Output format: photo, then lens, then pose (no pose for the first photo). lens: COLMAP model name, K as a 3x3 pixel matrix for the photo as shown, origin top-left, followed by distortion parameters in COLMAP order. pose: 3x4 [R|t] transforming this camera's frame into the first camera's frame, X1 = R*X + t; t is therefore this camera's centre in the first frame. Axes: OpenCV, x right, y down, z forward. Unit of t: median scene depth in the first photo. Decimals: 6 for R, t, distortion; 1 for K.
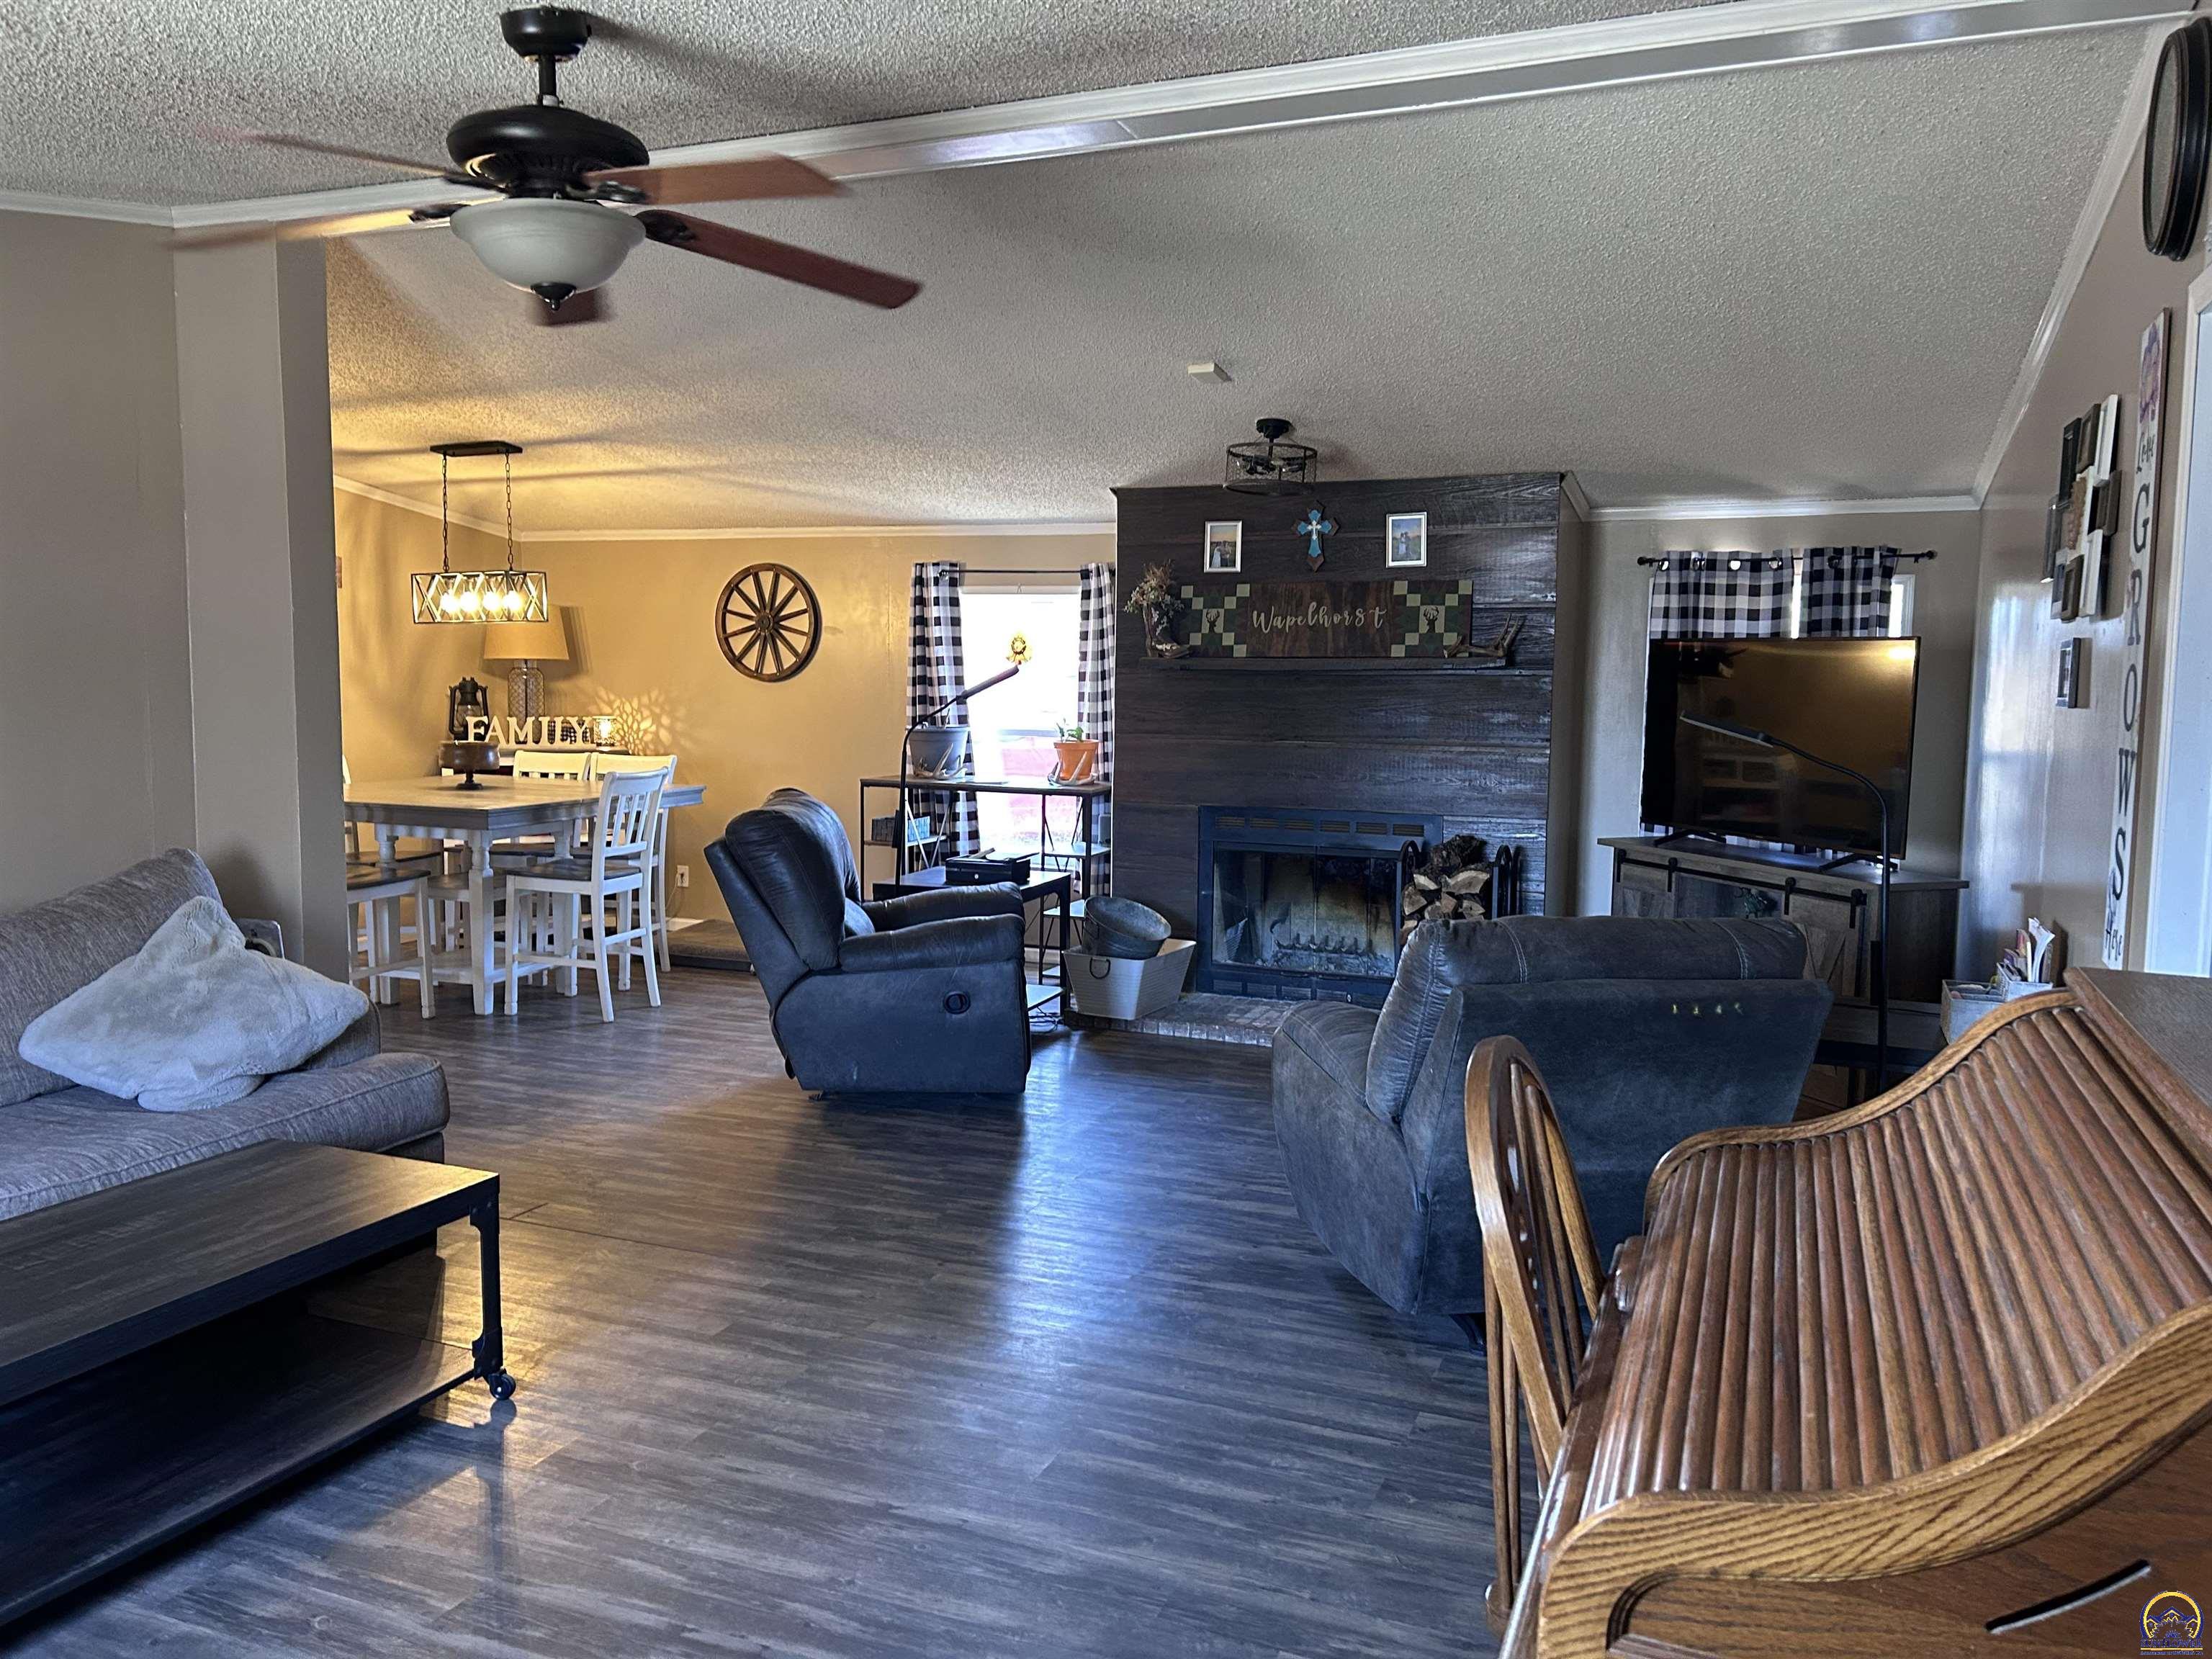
lens RADIAL K [[1659.8, 0, 1118.1], [0, 1659.8, 837.1], [0, 0, 1]] dist [0.023345, -0.009223]
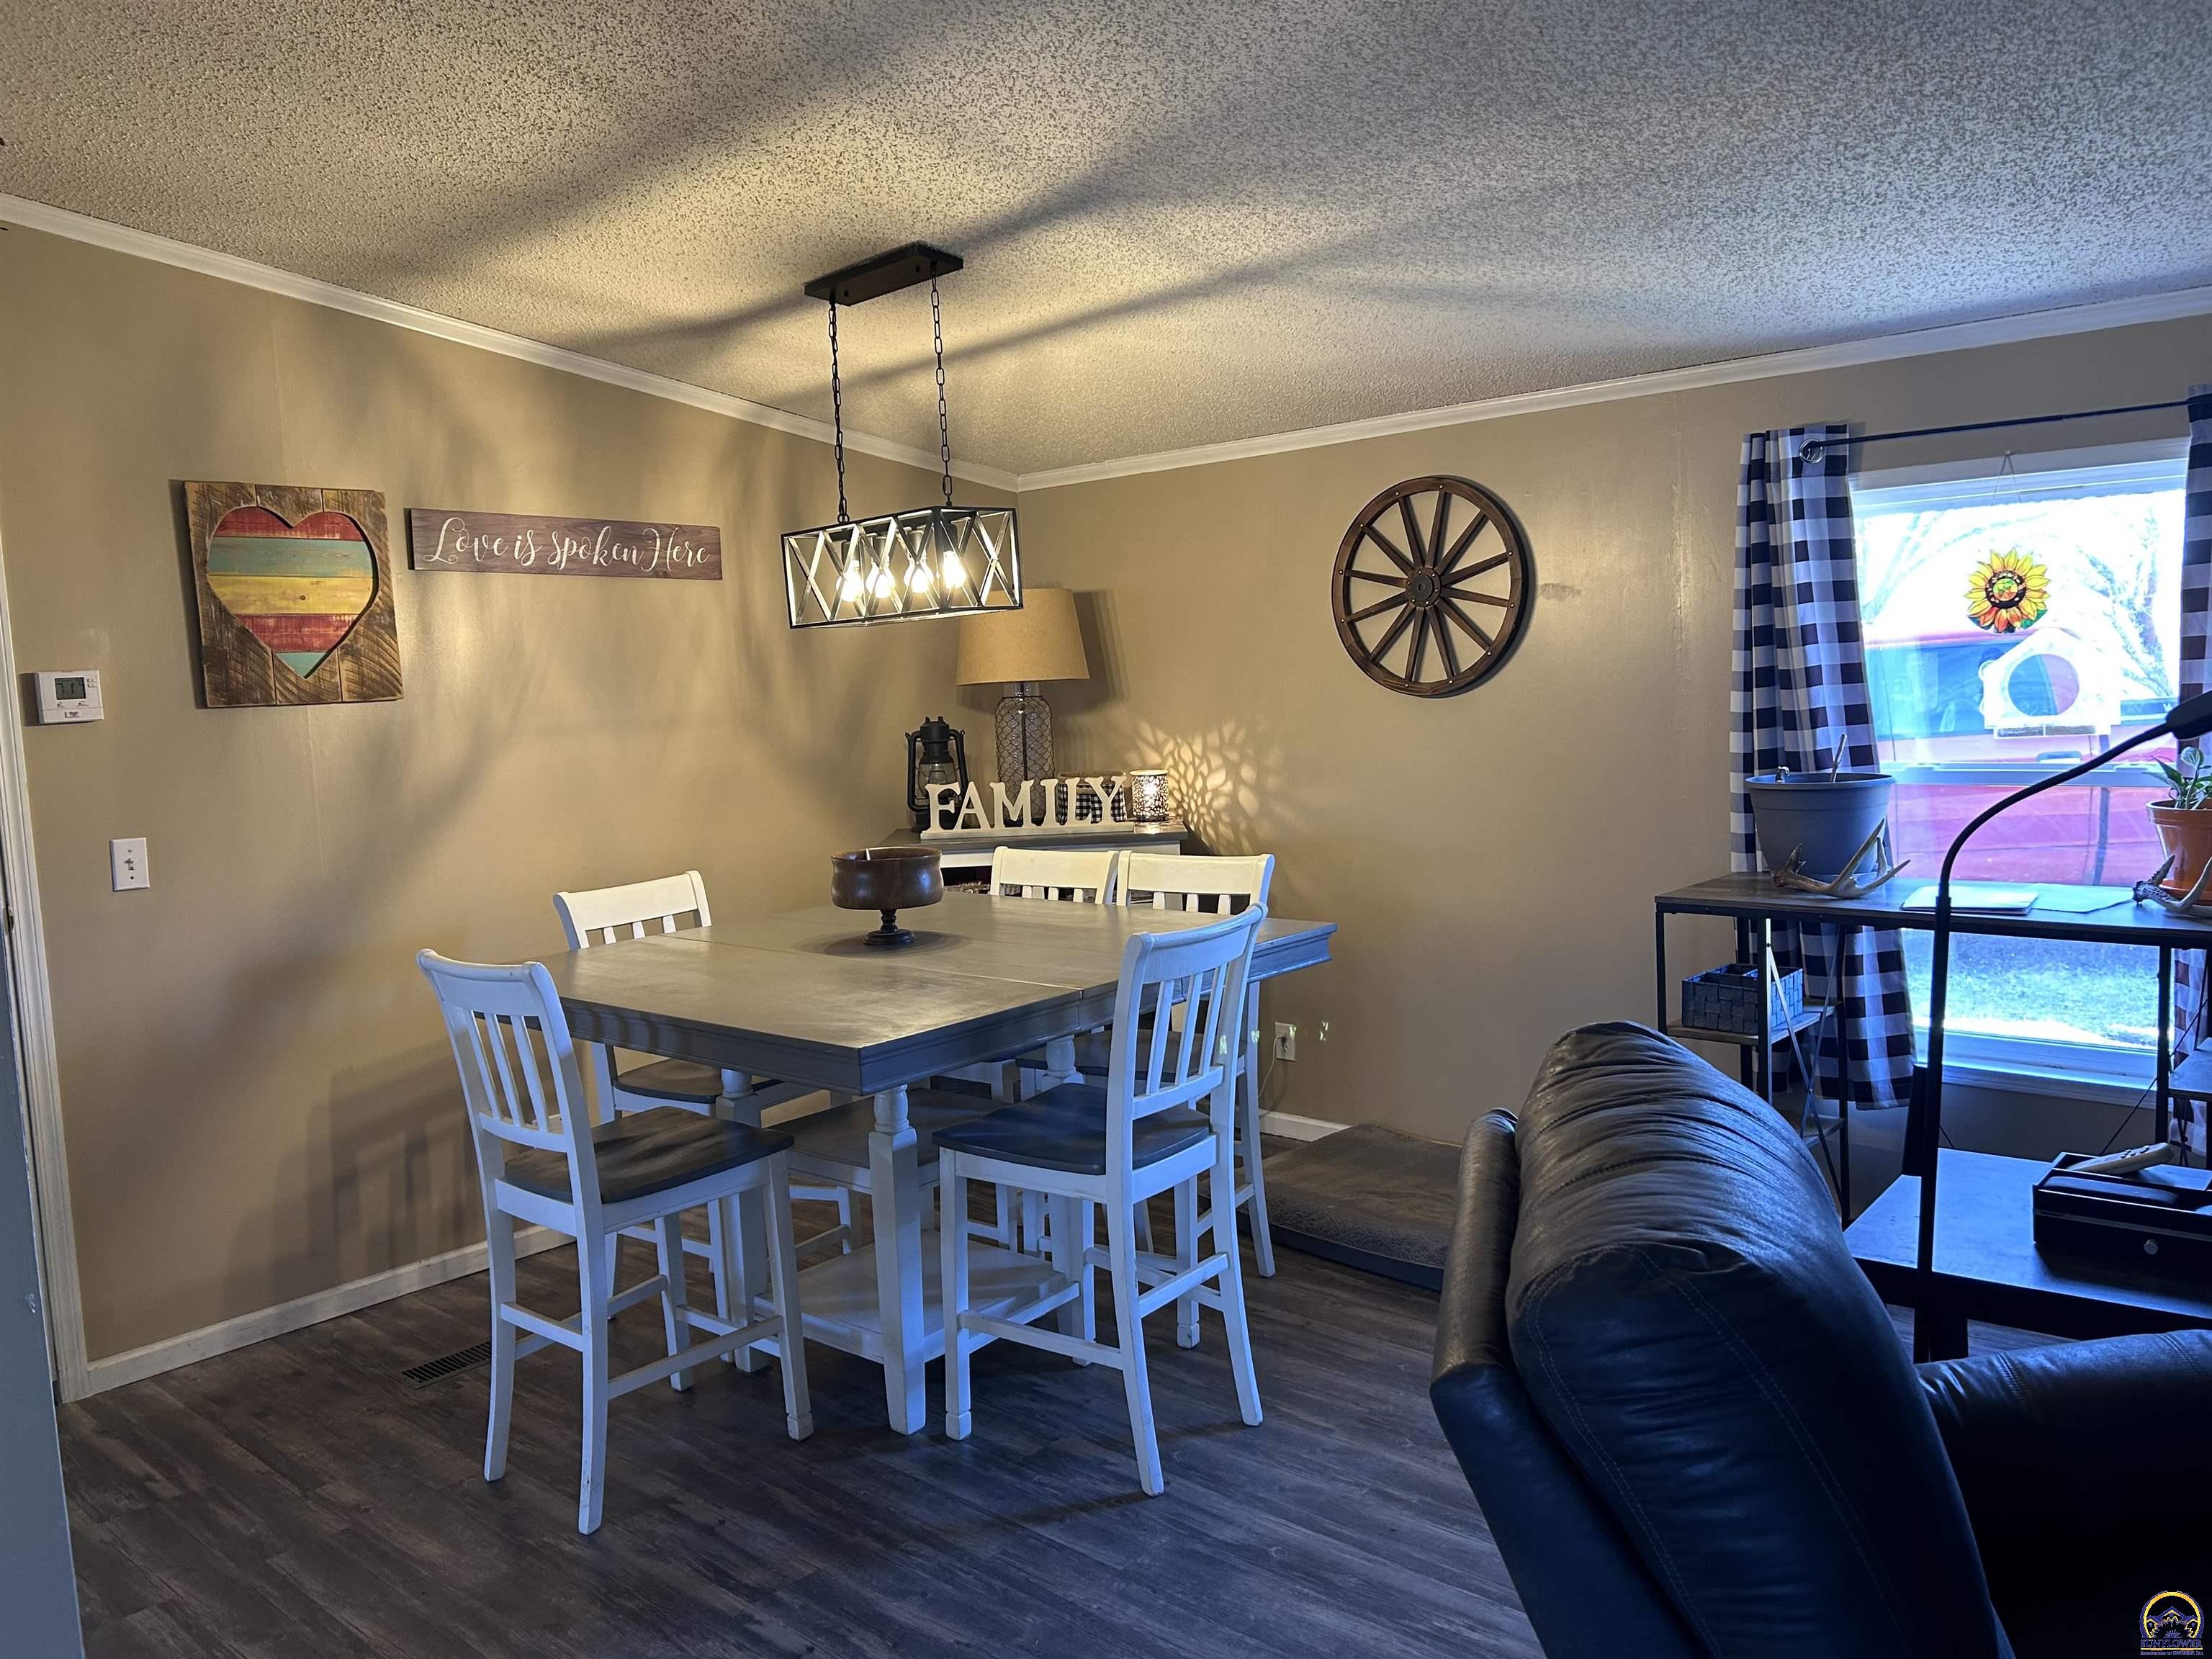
lens RADIAL K [[1659.8, 0, 1102.1], [0, 1659.8, 838.0], [0, 0, 1]] dist [0.023345, -0.009223]
pose [[0.939731, -0.025246, -0.340982, -0.135189], [0.025354, 0.999670, -0.004140, -0.050854], [0.340974, -0.004755, 0.940061, 0.480470]]
